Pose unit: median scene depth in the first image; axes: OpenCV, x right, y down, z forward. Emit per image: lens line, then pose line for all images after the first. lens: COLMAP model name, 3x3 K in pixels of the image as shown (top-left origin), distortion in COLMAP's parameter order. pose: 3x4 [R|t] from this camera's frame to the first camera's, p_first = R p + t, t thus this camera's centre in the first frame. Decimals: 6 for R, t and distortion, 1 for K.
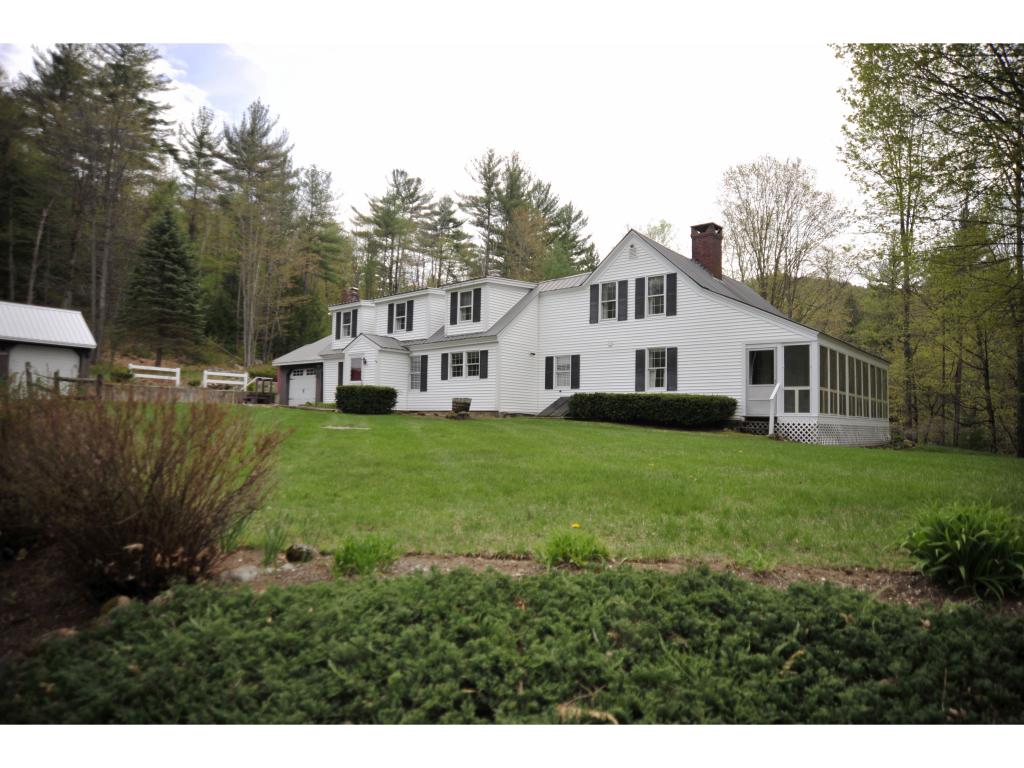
lens RADIAL K [[694.4, 0, 512.0], [0, 694.4, 384.0], [0, 0, 1]] dist [-0.148629, 0.143816]
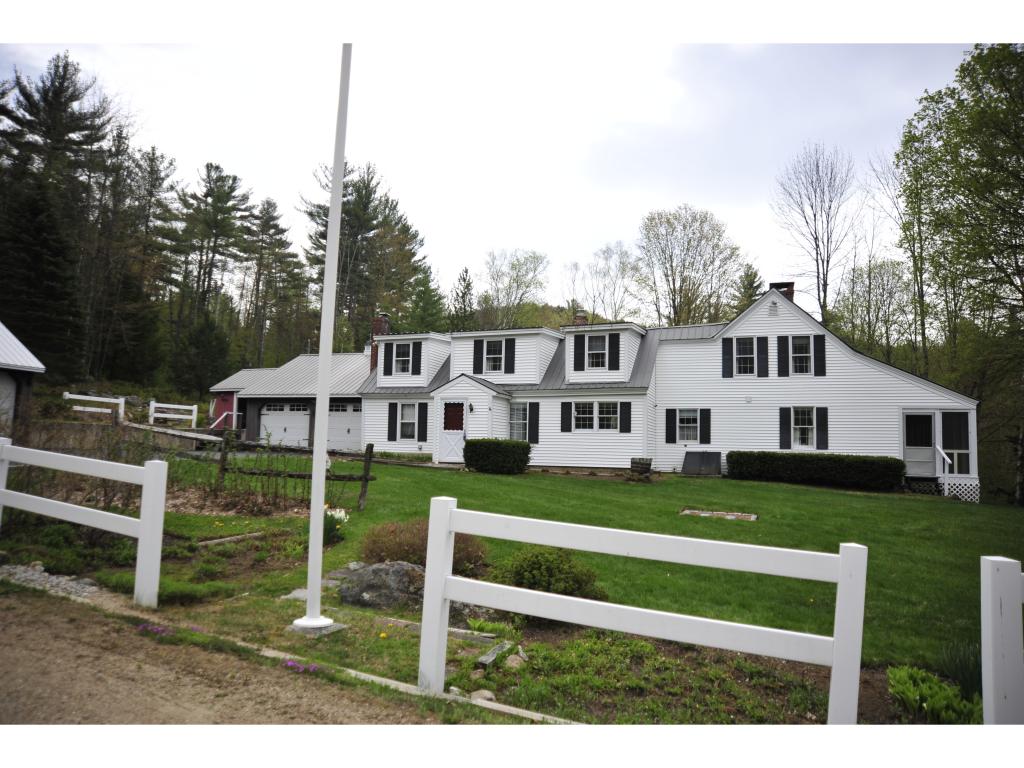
lens RADIAL K [[694.4, 0, 512.0], [0, 694.4, 384.0], [0, 0, 1]] dist [-0.148629, 0.143816]
pose [[0.935645, 0.034436, 0.351258, -0.481529], [-0.025737, 0.999236, -0.029406, -0.039880], [-0.352002, 0.018473, 0.935817, 0.187974]]
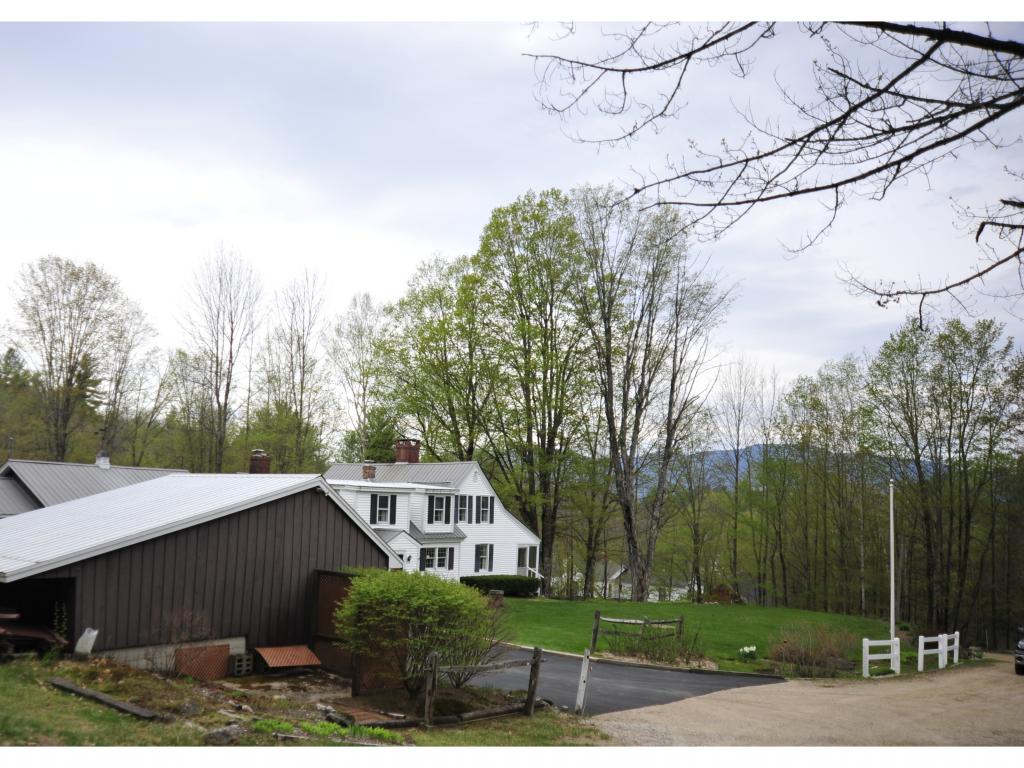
lens RADIAL K [[827.9, 0, 522.4], [0, 827.9, 386.5], [0, 0, 1]] dist [-0.137729, 0.149333]
pose [[-0.071385, 0.123801, 0.989736, -1.497575], [-0.116402, 0.984454, -0.131536, -0.147565], [-0.990633, -0.124597, -0.055864, 0.936646]]
